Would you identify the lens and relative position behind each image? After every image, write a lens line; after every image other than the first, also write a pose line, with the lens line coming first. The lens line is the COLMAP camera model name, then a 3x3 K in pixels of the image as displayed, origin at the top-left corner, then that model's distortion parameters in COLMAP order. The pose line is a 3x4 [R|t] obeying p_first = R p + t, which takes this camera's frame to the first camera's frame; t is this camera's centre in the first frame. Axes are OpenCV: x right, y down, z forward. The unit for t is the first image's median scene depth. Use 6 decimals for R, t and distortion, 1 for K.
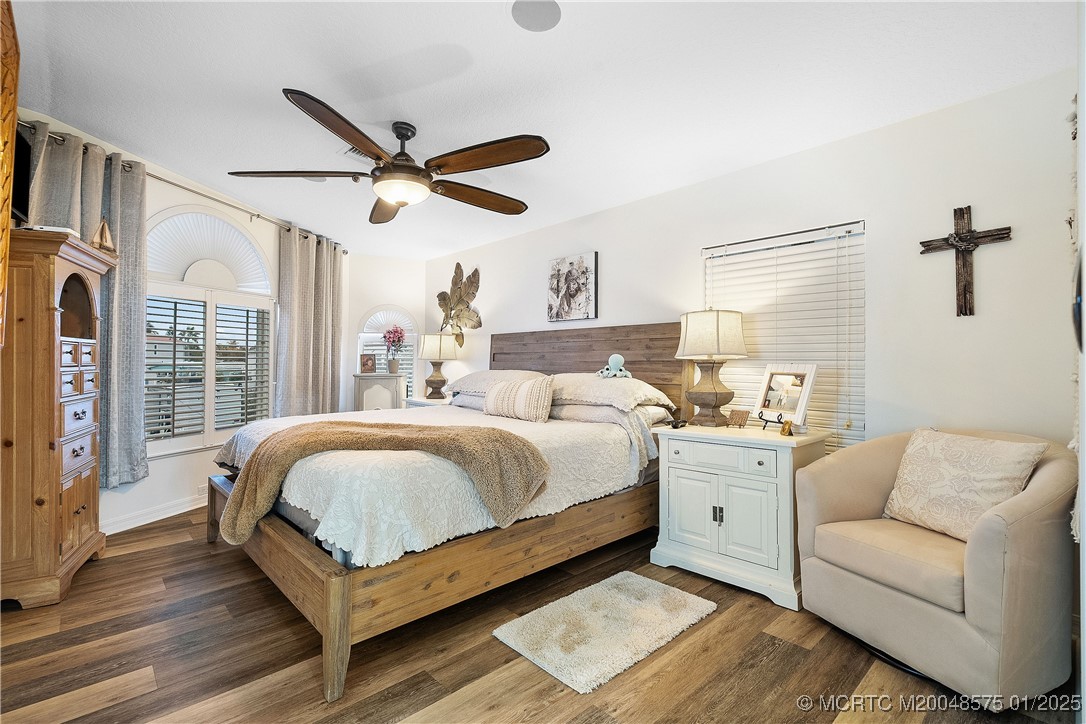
lens RADIAL K [[497.3, 0, 543.0], [0, 497.3, 362.0], [0, 0, 1]] dist [-0.001151, 0.001275]
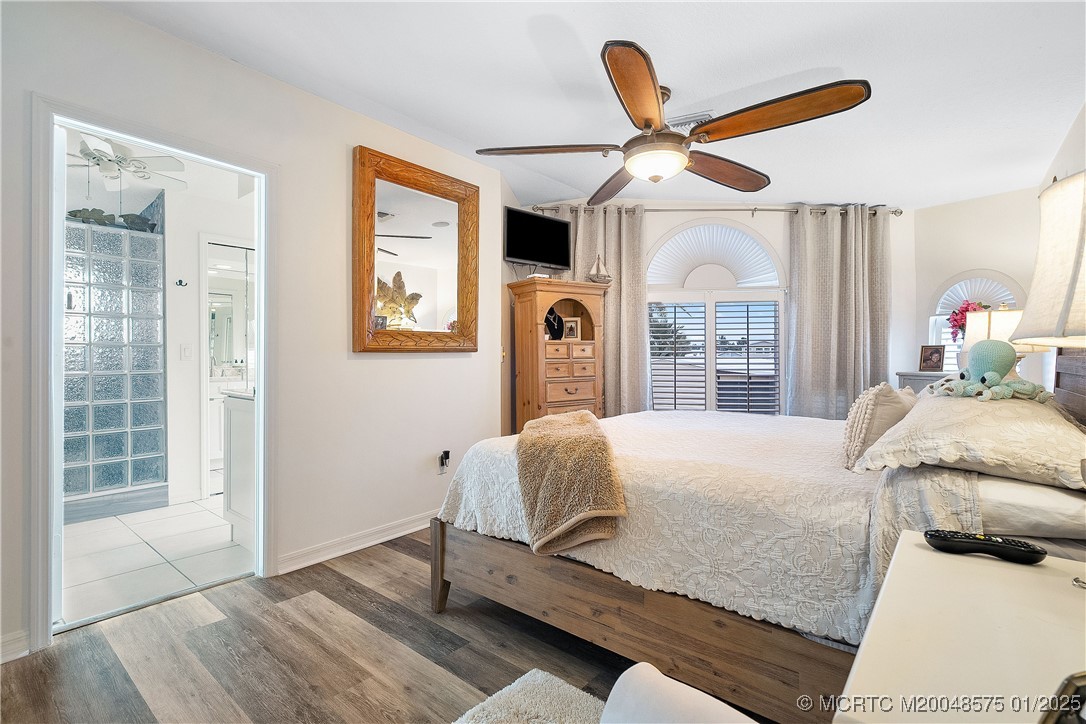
lens RADIAL K [[510.0, 0, 545.8], [0, 510.0, 357.4], [0, 0, 1]] dist [-0.001955, 0.000282]
pose [[0.128916, 0.005999, -0.991637, 0.631525], [-0.001254, 0.999982, 0.005886, -0.003762], [0.991655, 0.000484, 0.128921, 0.733696]]
